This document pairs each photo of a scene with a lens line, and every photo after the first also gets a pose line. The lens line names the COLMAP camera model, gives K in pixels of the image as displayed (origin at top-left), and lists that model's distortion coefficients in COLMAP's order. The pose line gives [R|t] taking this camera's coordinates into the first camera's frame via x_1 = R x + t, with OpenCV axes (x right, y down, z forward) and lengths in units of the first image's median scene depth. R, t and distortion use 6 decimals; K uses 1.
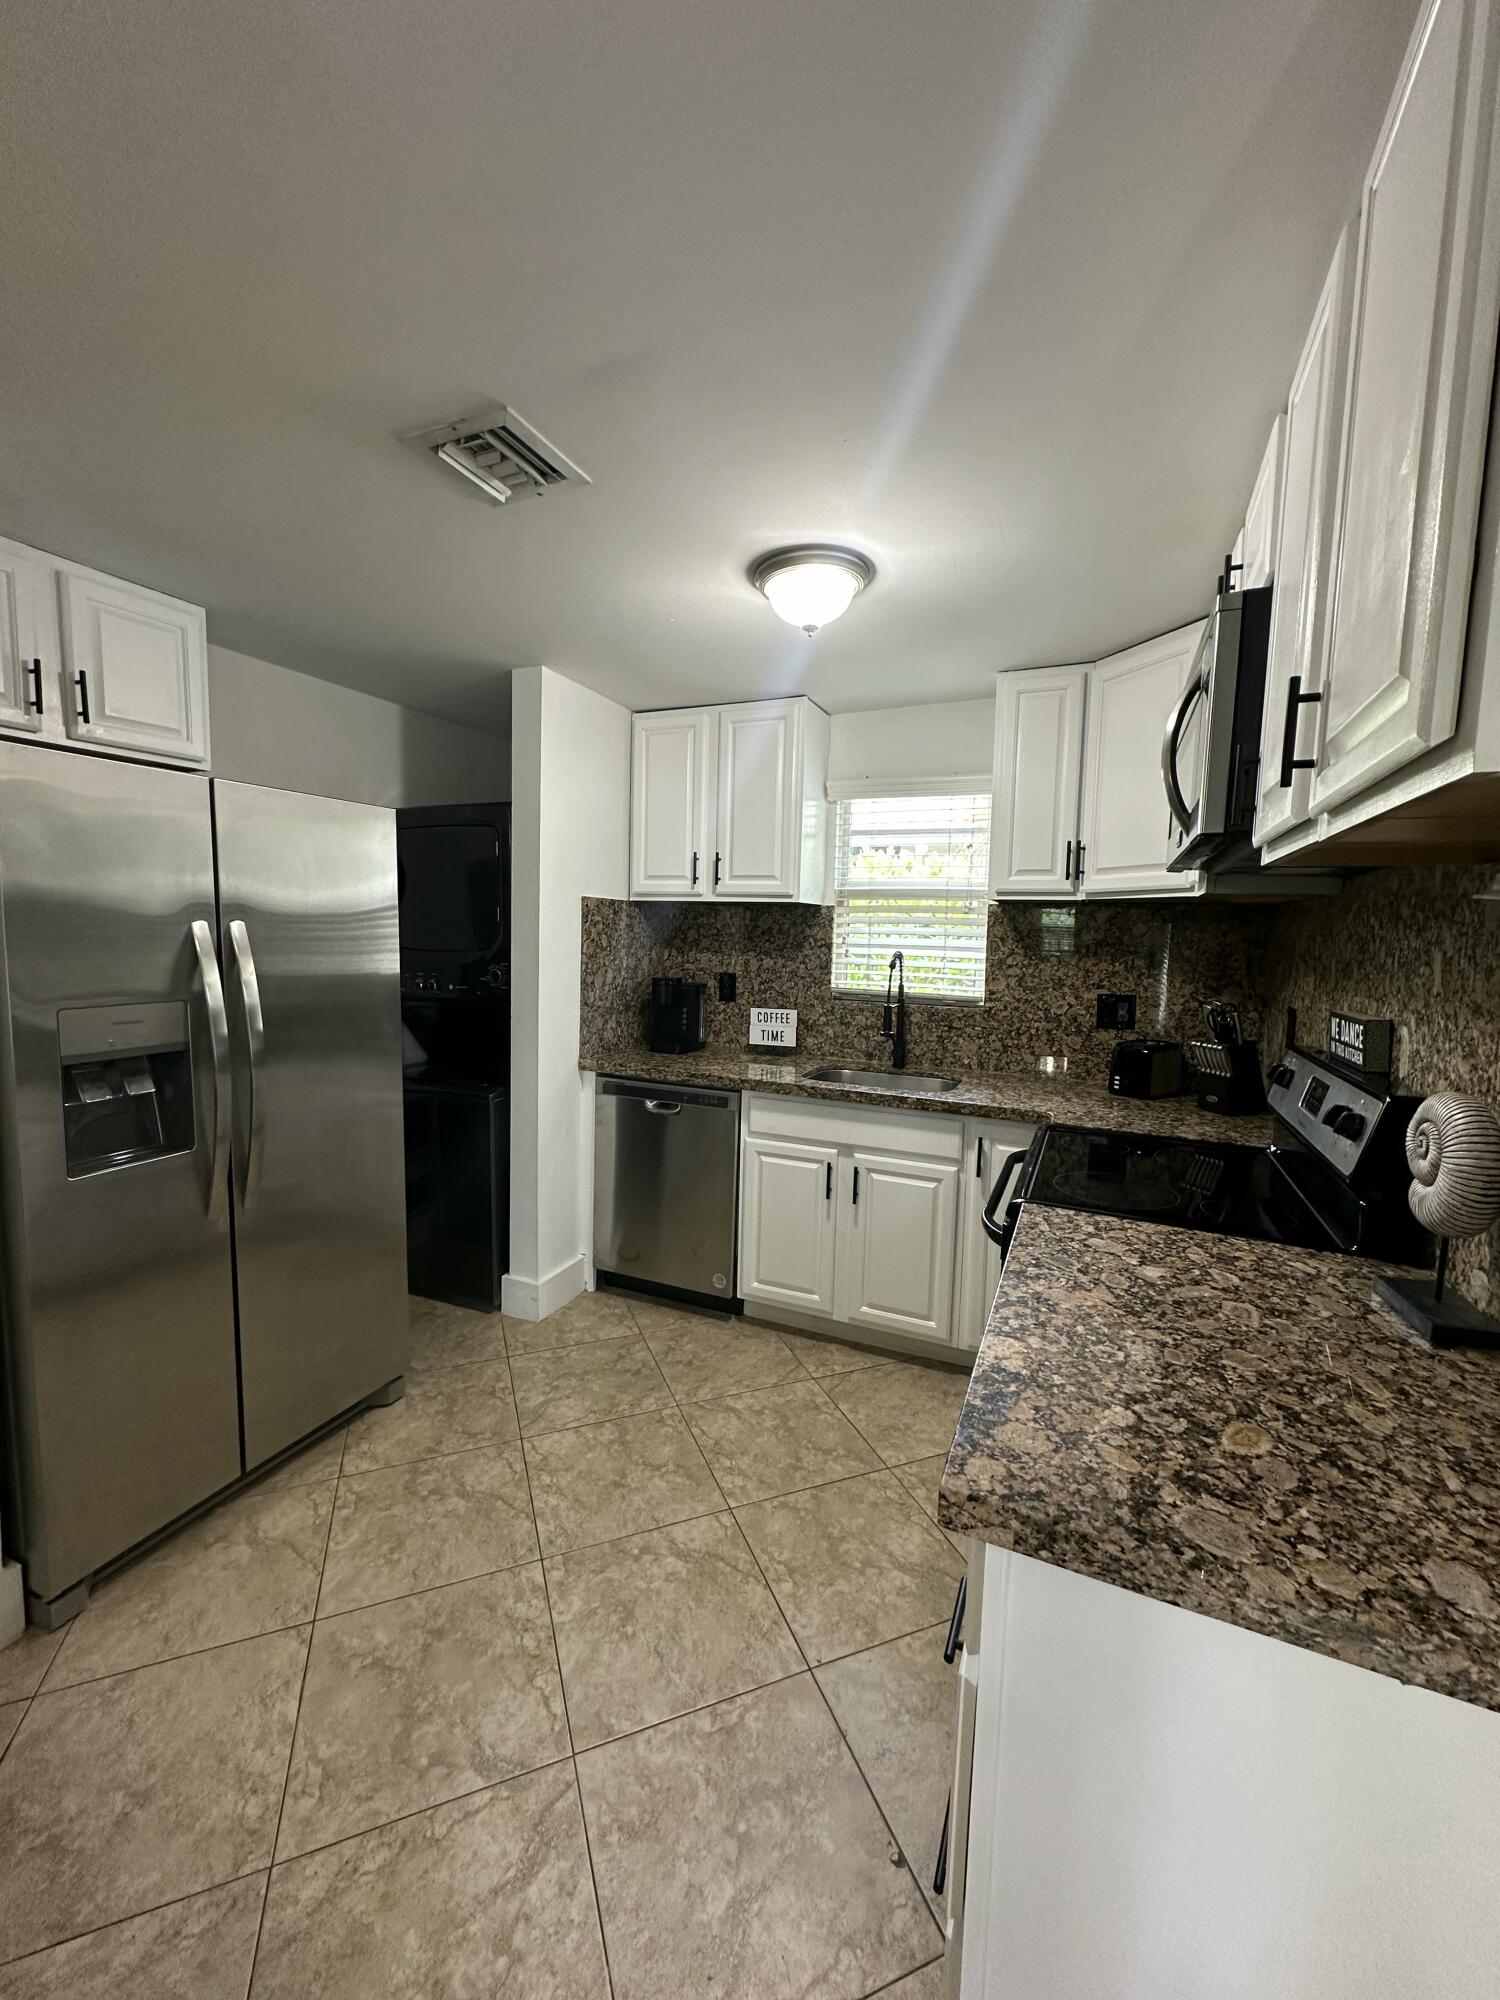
lens RADIAL K [[793.6, 0, 743.7], [0, 793.6, 992.9], [0, 0, 1]] dist [-0.000744, 0.001323]
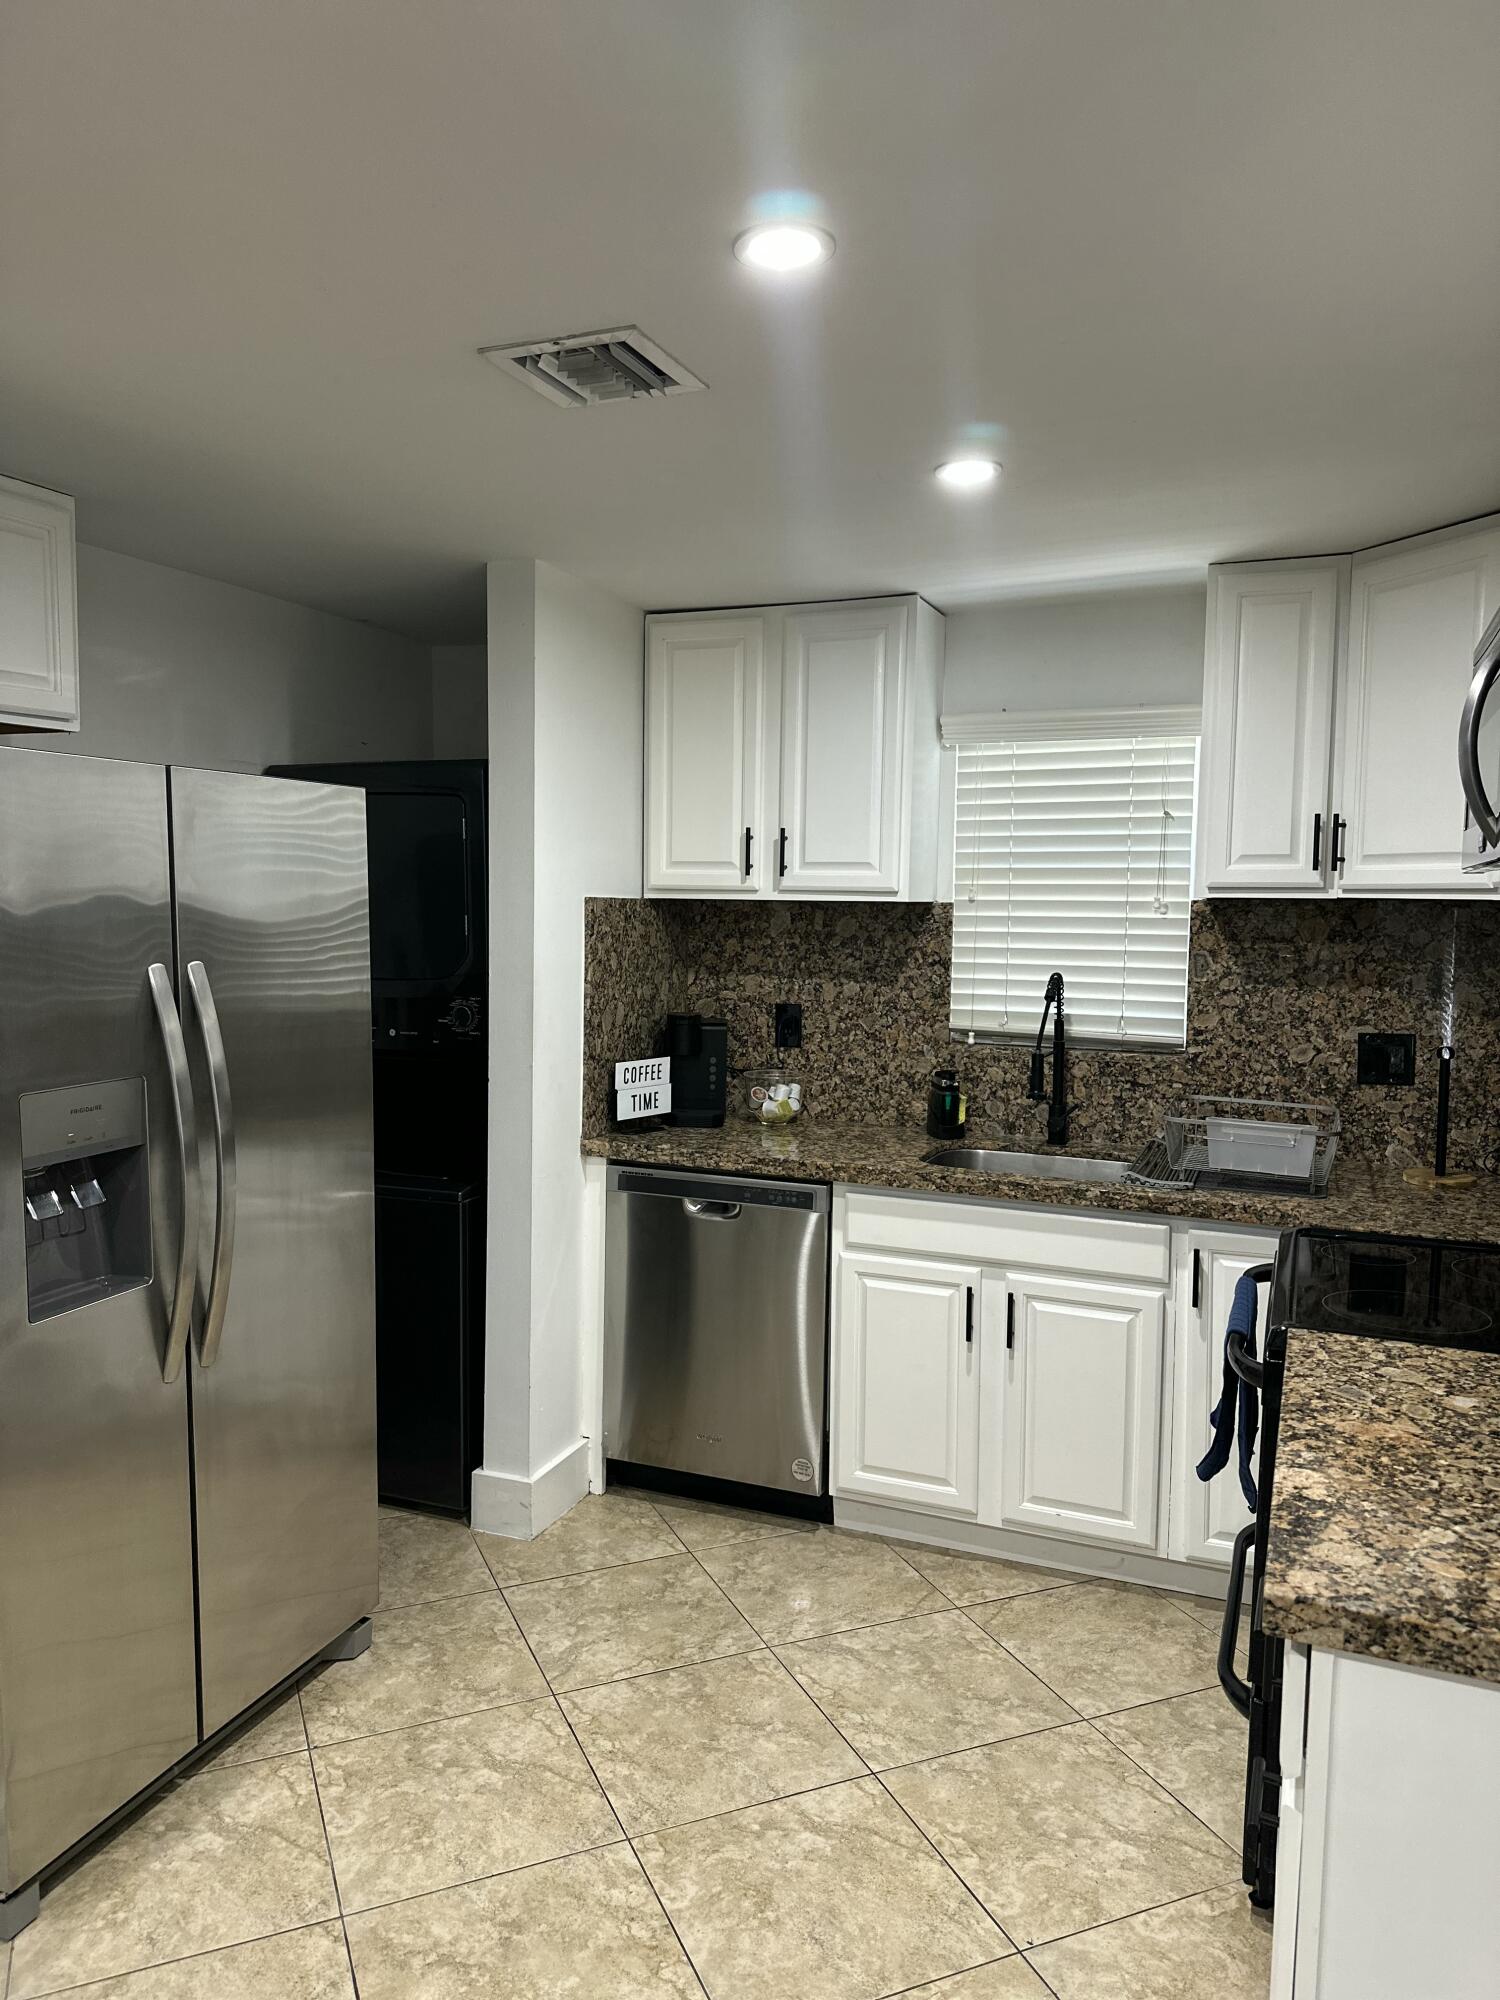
lens RADIAL K [[1393.1, 0, 736.9], [0, 1393.1, 1000.8], [0, 0, 1]] dist [0.054493, -0.060335]
pose [[0.999646, -0.013861, 0.022719, -0.141929], [0.013988, 0.999887, -0.005433, -0.035230], [-0.022641, 0.005749, 0.999727, -0.238268]]
